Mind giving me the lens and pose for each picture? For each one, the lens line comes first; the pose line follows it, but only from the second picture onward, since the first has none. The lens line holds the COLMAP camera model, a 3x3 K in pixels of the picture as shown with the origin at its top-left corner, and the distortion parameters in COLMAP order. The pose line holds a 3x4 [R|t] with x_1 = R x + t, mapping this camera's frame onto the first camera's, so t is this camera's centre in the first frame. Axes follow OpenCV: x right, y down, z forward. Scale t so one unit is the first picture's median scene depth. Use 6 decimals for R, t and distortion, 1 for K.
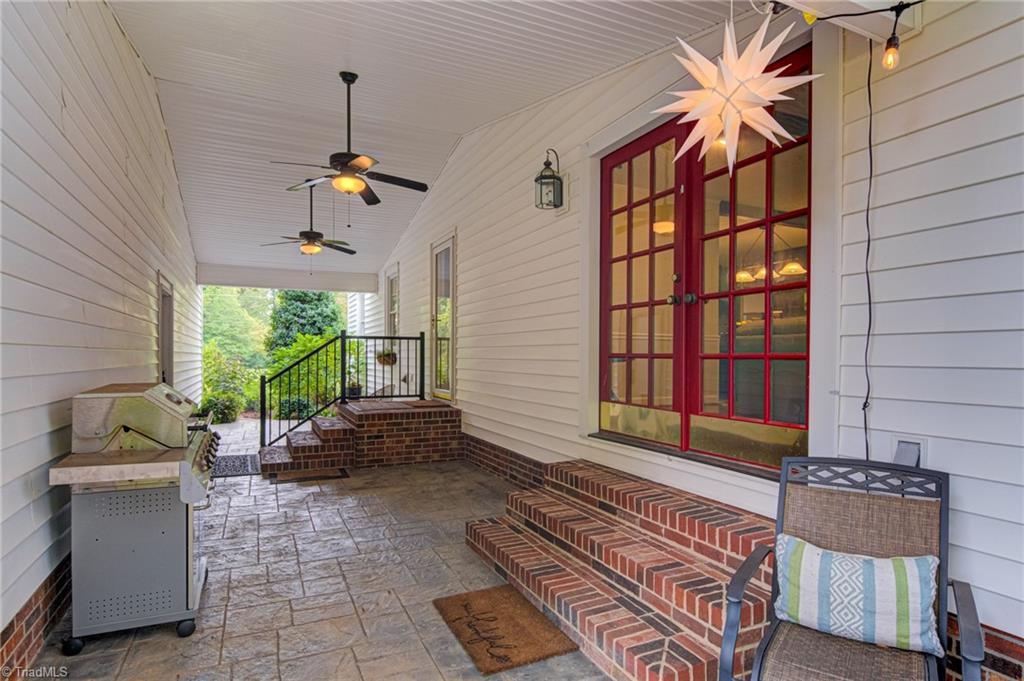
lens RADIAL K [[551.1, 0, 511.8], [0, 551.1, 362.0], [0, 0, 1]] dist [0.000538, 0.000106]
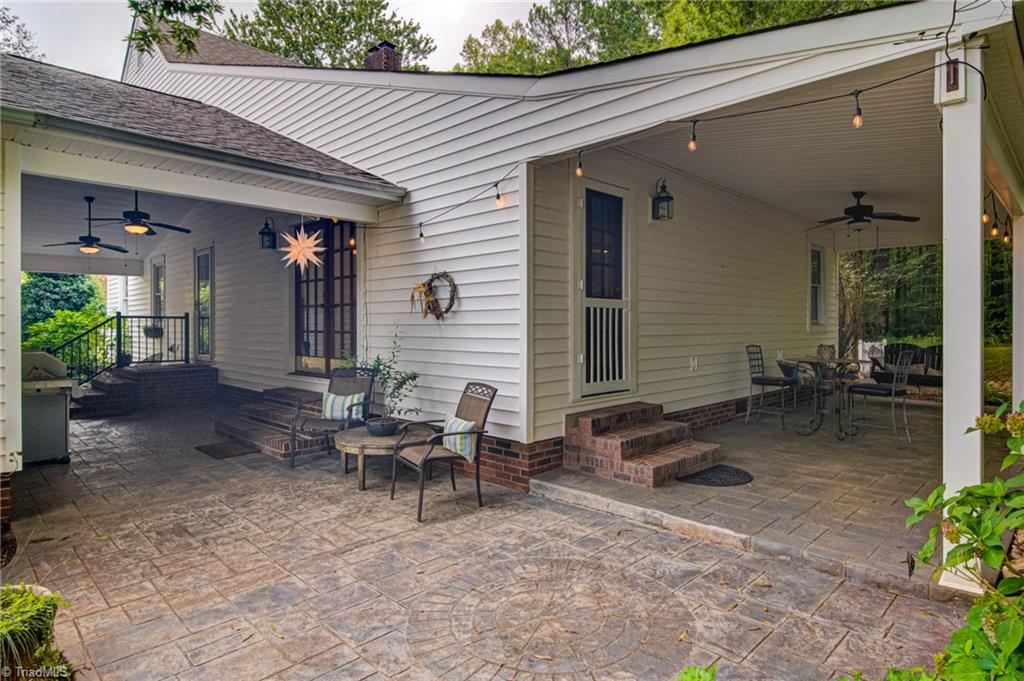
lens RADIAL K [[569.1, 0, 519.2], [0, 569.1, 328.1], [0, 0, 1]] dist [0.002475, -0.000029]
pose [[0.932663, -0.007059, 0.360680, 0.090296], [0.008874, 0.999955, -0.003376, -0.005055], [-0.360639, 0.006349, 0.932684, -0.575179]]
